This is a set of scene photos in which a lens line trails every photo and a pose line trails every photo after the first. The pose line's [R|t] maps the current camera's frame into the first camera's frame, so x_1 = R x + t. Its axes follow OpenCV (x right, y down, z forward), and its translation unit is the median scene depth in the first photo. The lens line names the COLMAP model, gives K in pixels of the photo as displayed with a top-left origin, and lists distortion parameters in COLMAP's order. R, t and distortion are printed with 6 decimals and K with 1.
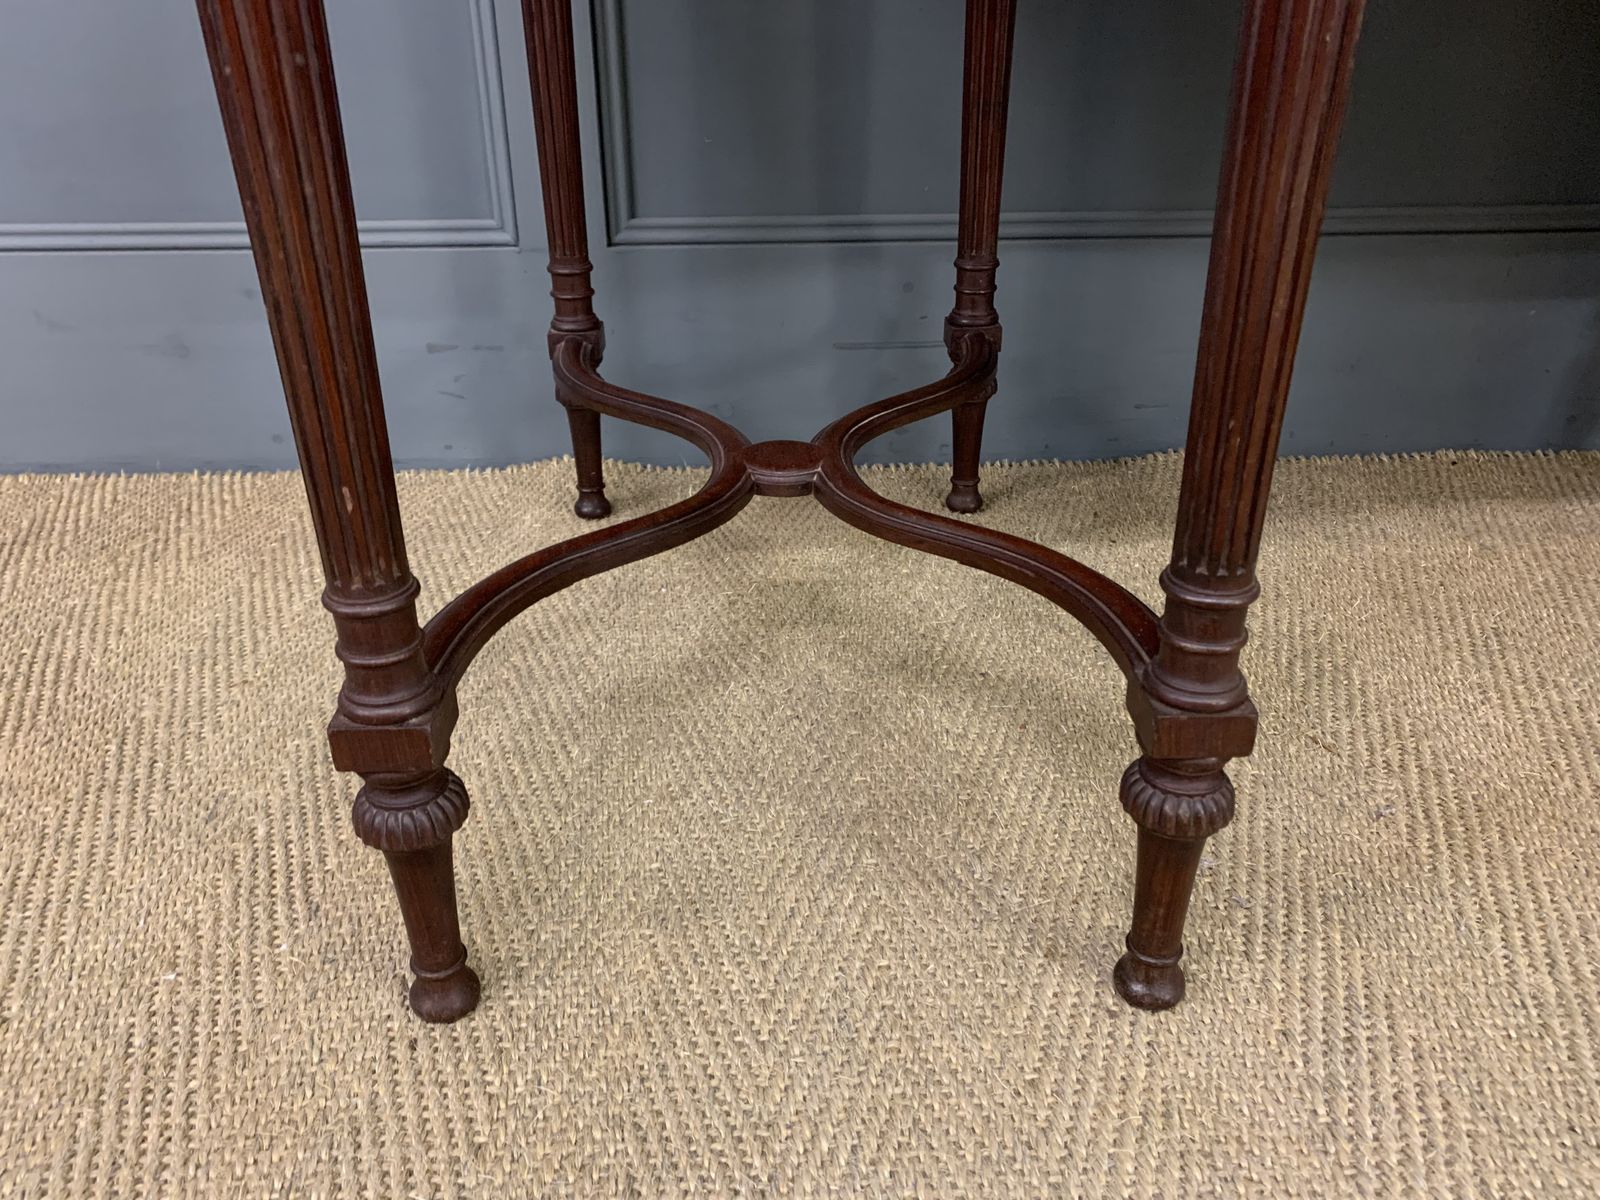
lens RADIAL K [[1232.3, 0, 775.4], [0, 1232.3, 605.7], [0, 0, 1]] dist [0.017226, -0.003793]
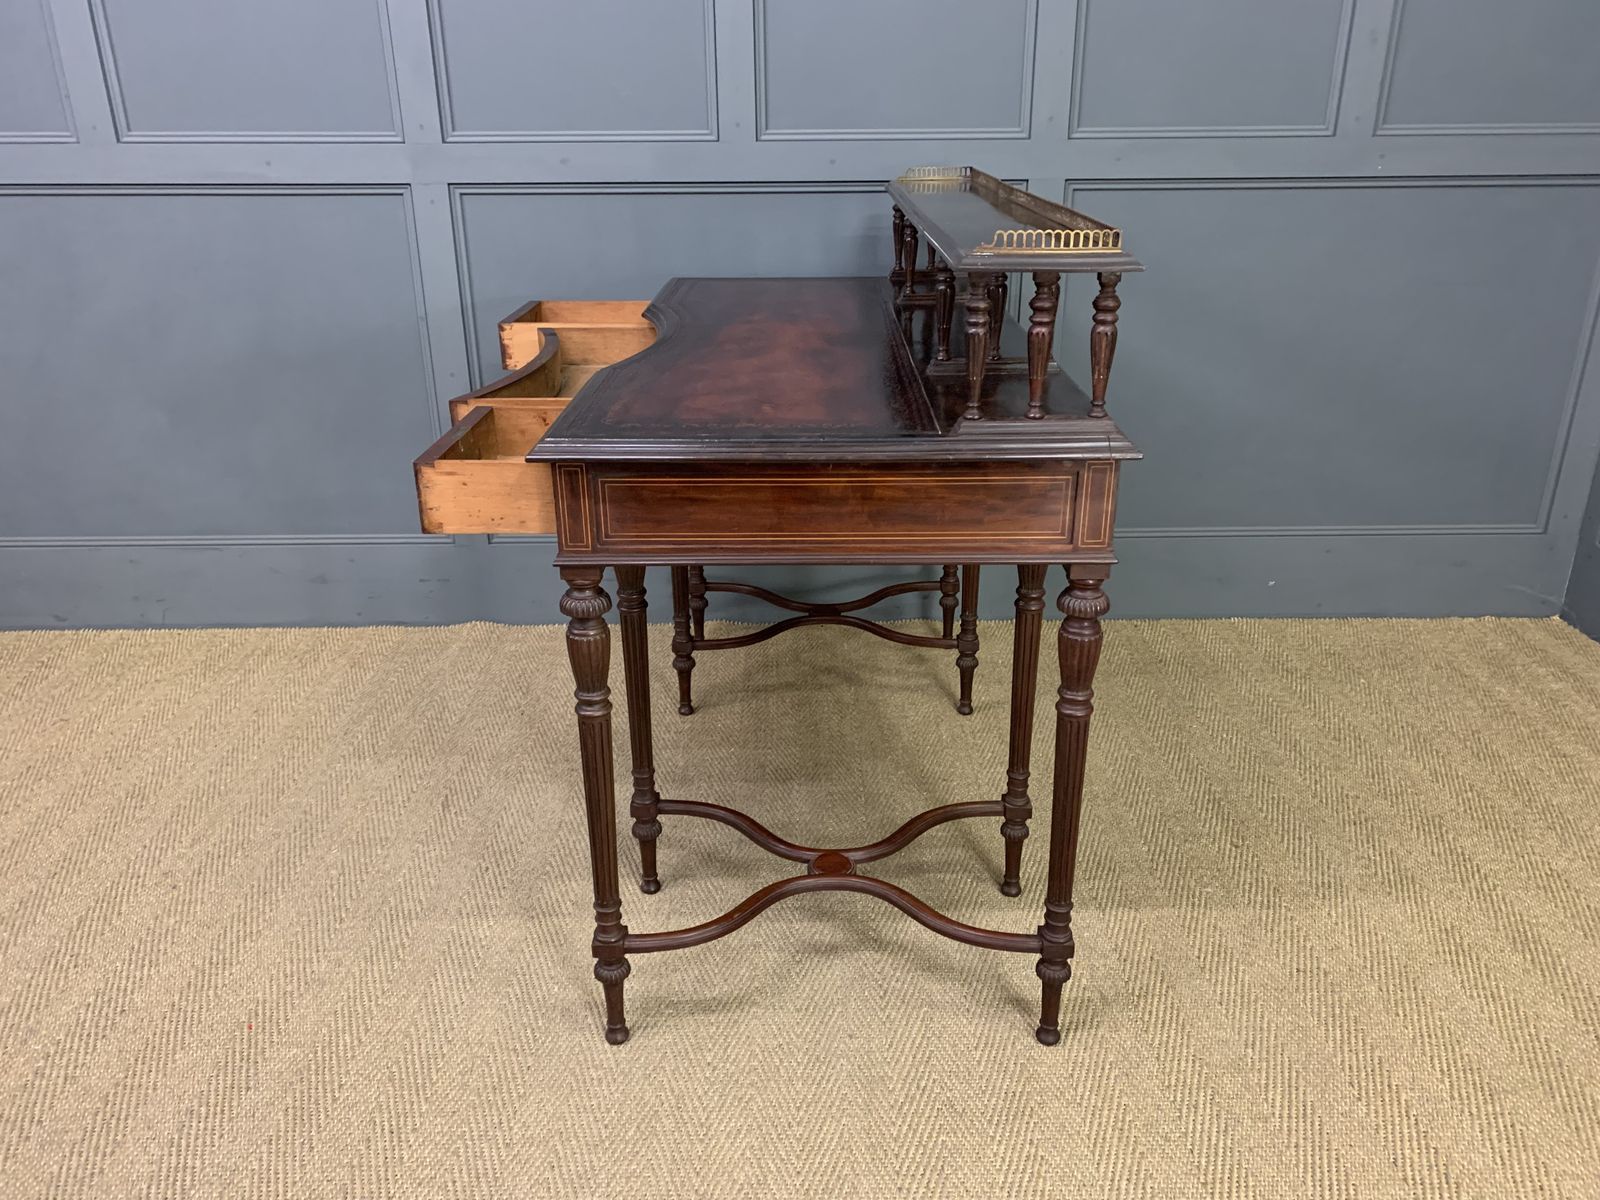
lens RADIAL K [[1232.3, 0, 803.5], [0, 1232.3, 610.2], [0, 0, 1]] dist [0.017226, -0.003793]
pose [[0.999990, 0.004014, 0.001883, 0.685595], [-0.003834, 0.996167, -0.087384, 0.102605], [-0.002226, 0.087375, 0.996173, -2.075972]]
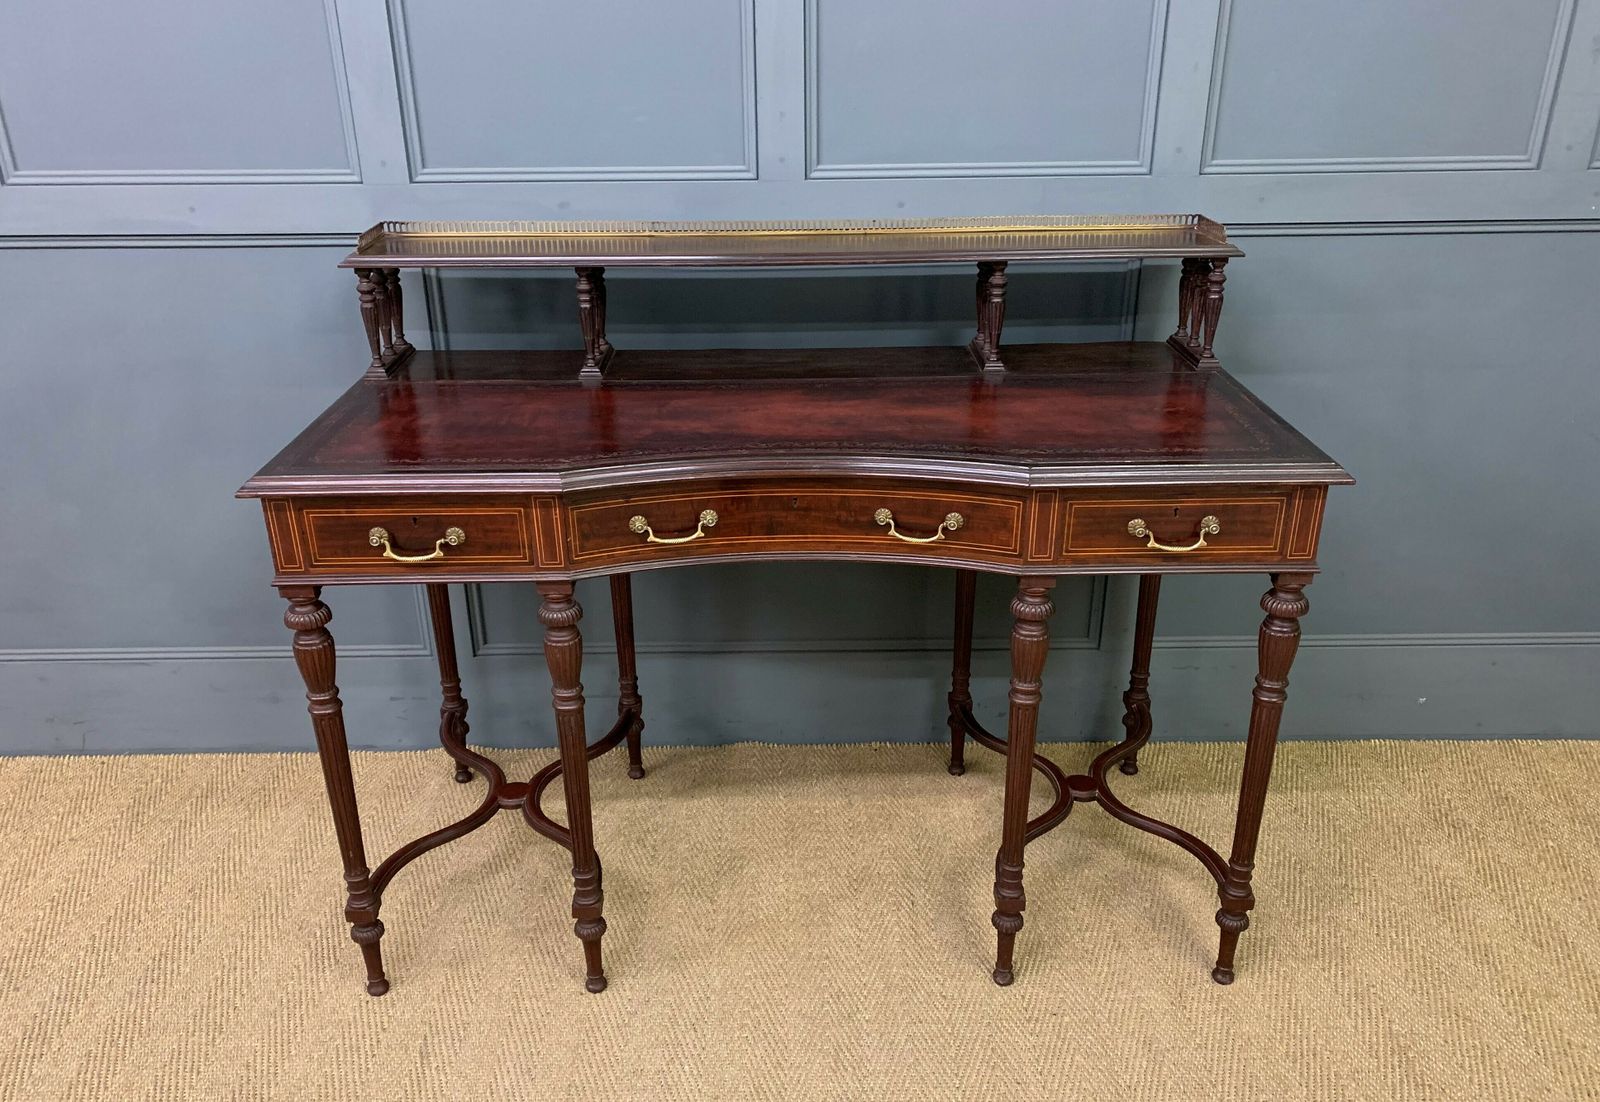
lens RADIAL K [[1282.5, 0, 789.5], [0, 1282.5, 596.5], [0, 0, 1]] dist [0.018477, -0.005187]
pose [[0.999988, 0.002626, -0.004213, 0.554245], [-0.002812, 0.998991, -0.044822, -0.378553], [0.004091, 0.044833, 0.998986, -1.624350]]
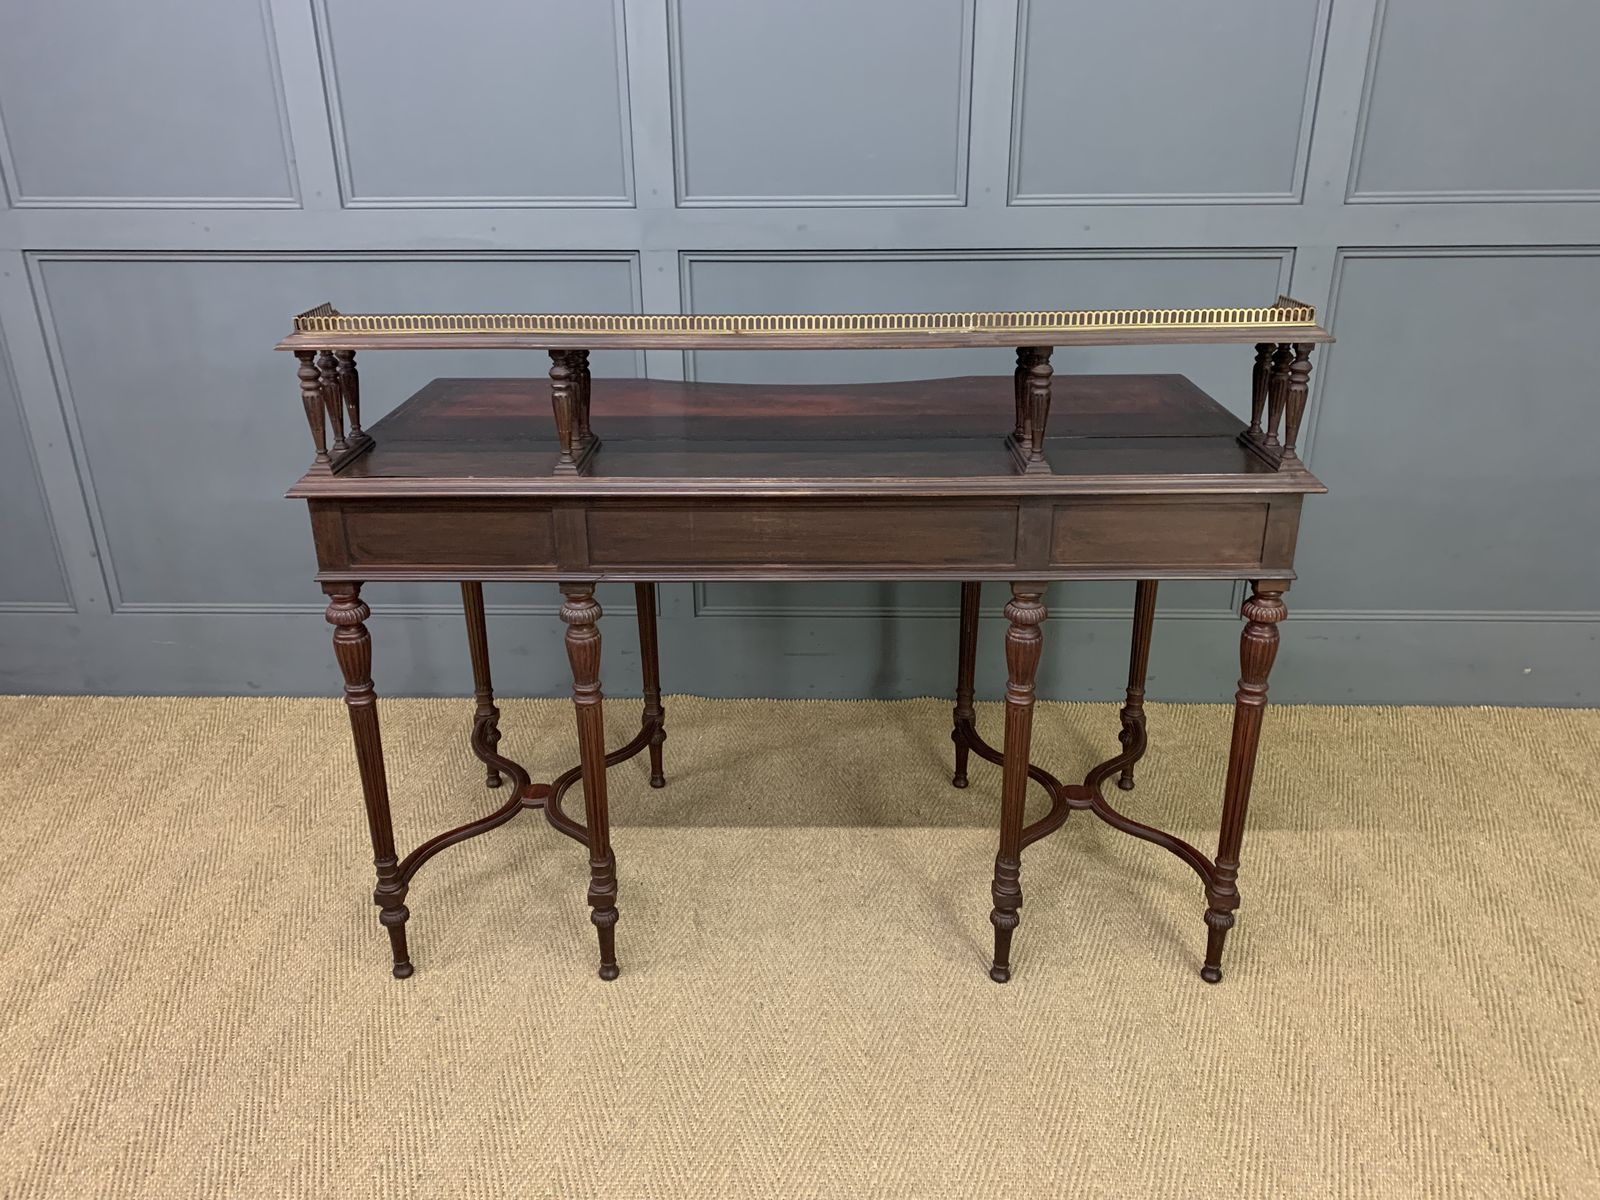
lens RADIAL K [[1232.3, 0, 794.1], [0, 1232.3, 602.3], [0, 0, 1]] dist [0.017226, -0.003793]
pose [[0.999117, 0.018964, -0.037502, 0.211109], [-0.021955, 0.996469, -0.081046, -0.152290], [0.035833, 0.081797, 0.996005, -1.940632]]
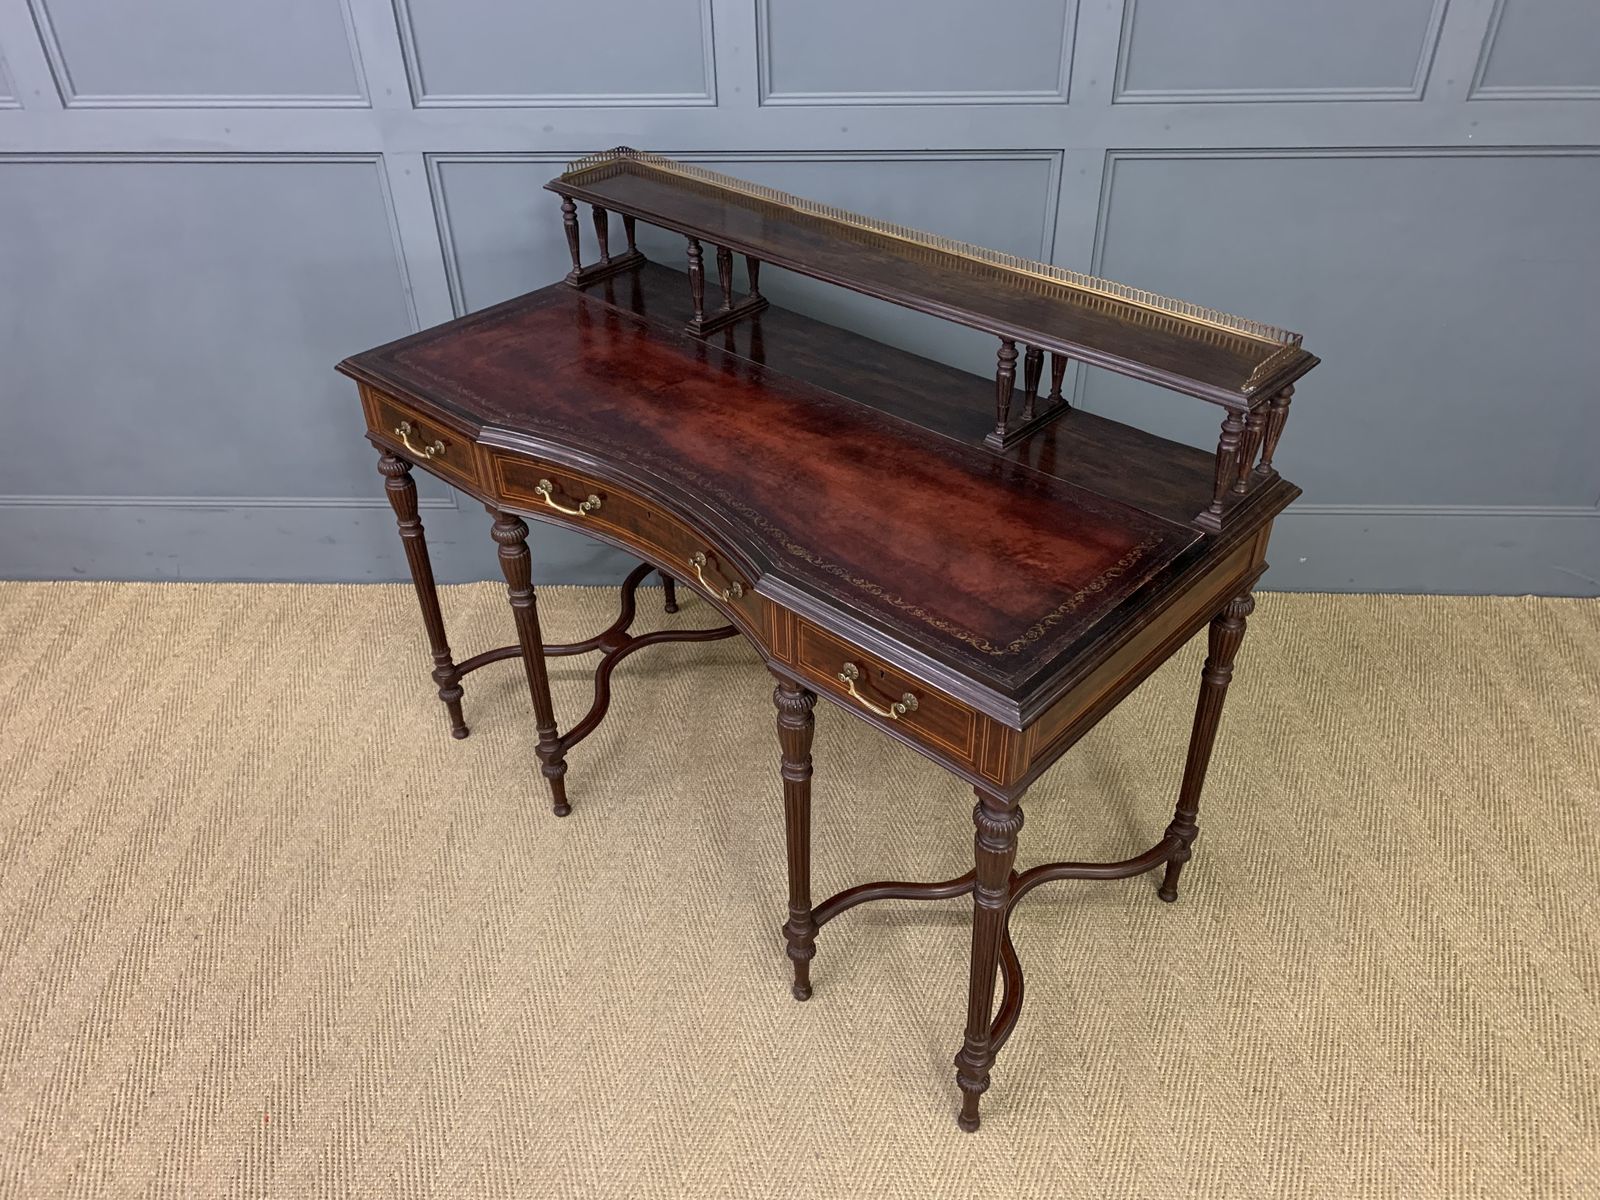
lens RADIAL K [[1232.3, 0, 803.5], [0, 1232.3, 611.6], [0, 0, 1]] dist [0.017226, -0.003793]
pose [[0.998790, 0.024707, -0.042511, 0.808817], [-0.018007, 0.988321, 0.151321, -0.616396], [0.045753, -0.150373, 0.987570, -1.995716]]
